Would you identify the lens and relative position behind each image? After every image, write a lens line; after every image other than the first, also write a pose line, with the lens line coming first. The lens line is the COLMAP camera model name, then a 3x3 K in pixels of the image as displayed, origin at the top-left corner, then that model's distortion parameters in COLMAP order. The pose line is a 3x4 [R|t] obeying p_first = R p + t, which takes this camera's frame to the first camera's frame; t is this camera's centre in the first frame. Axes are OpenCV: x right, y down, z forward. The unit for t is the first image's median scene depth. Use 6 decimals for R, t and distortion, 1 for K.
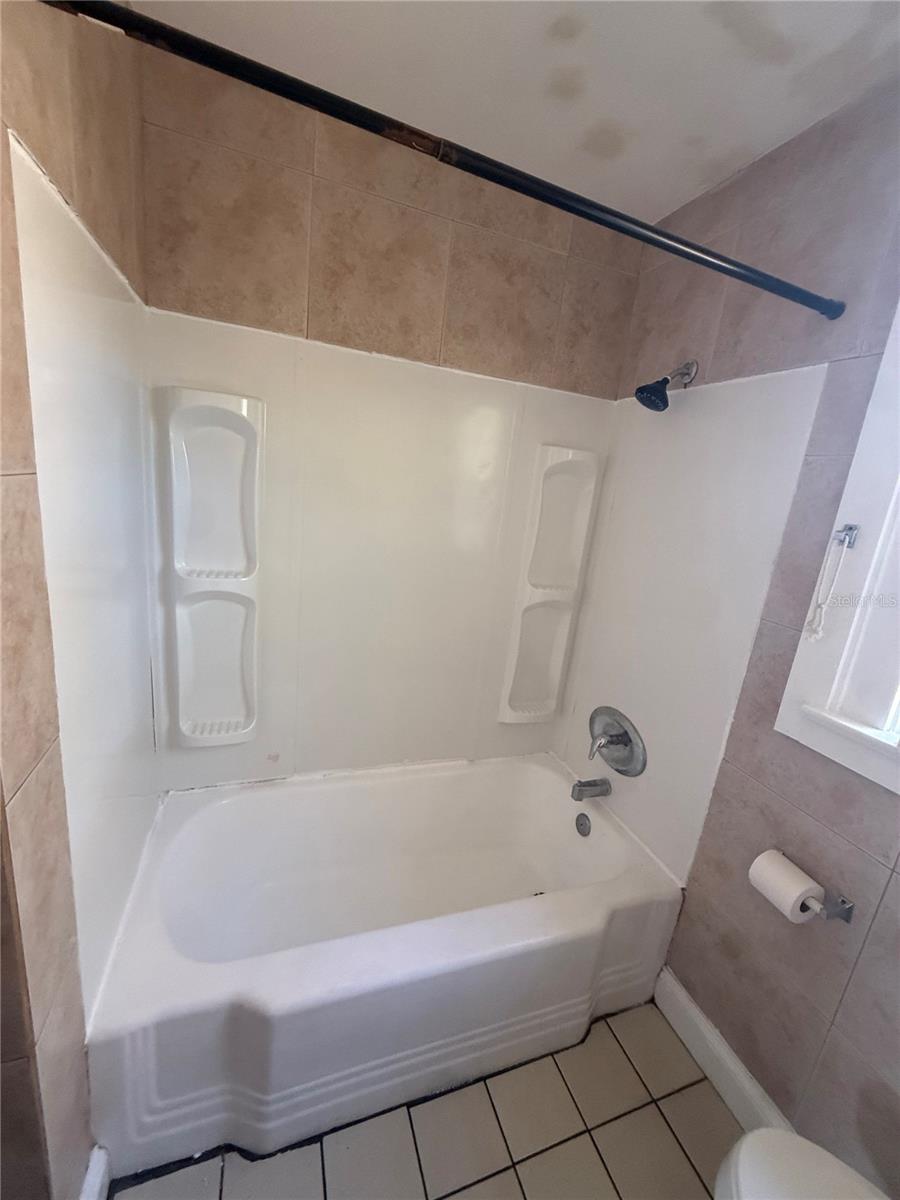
lens RADIAL K [[477.5, 0, 449.1], [0, 477.5, 597.3], [0, 0, 1]] dist [-0.006024, 0.000870]
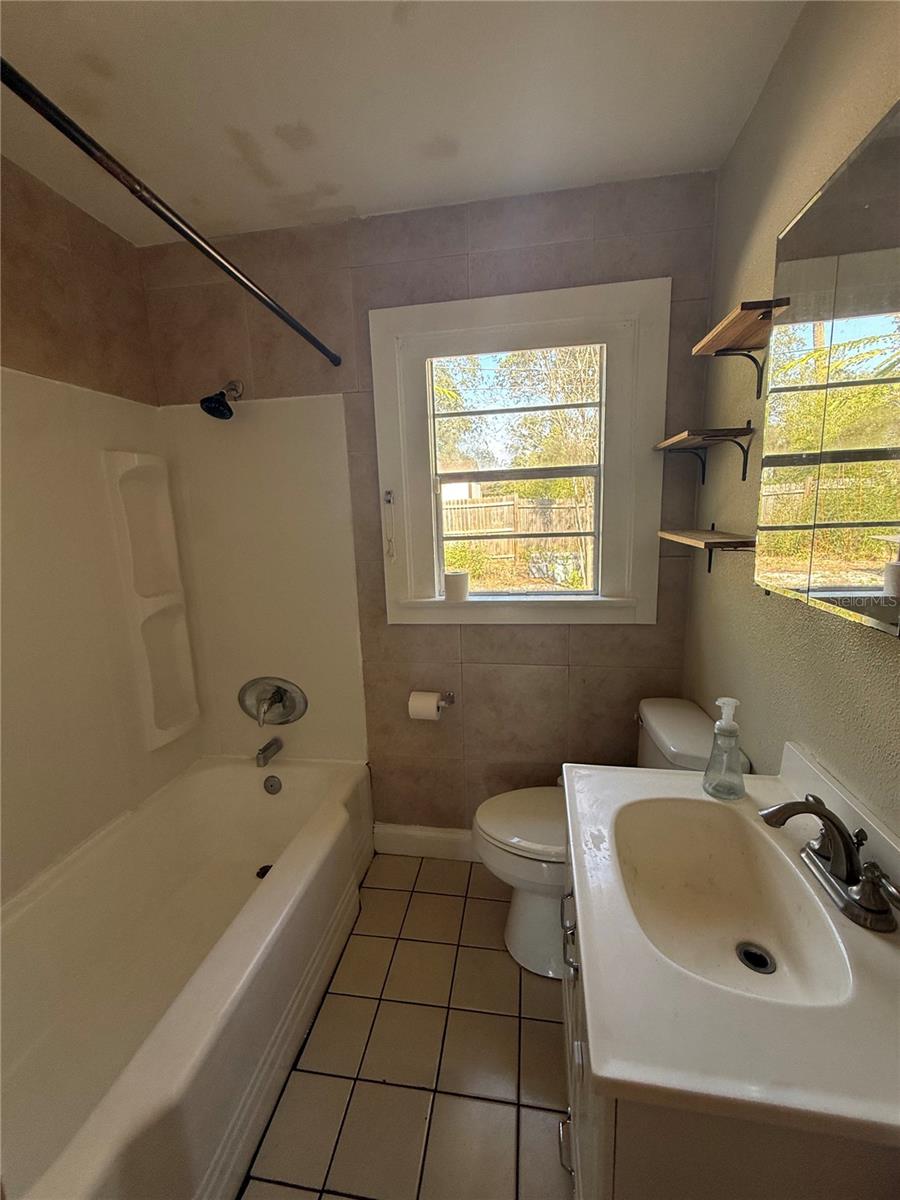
lens RADIAL K [[477.5, 0, 452.4], [0, 477.5, 599.8], [0, 0, 1]] dist [-0.006024, 0.000870]
pose [[0.475060, -0.283575, 0.833009, -0.357156], [0.285211, 0.945167, 0.159102, 0.005704], [-0.832450, 0.162001, 0.529890, -0.024028]]
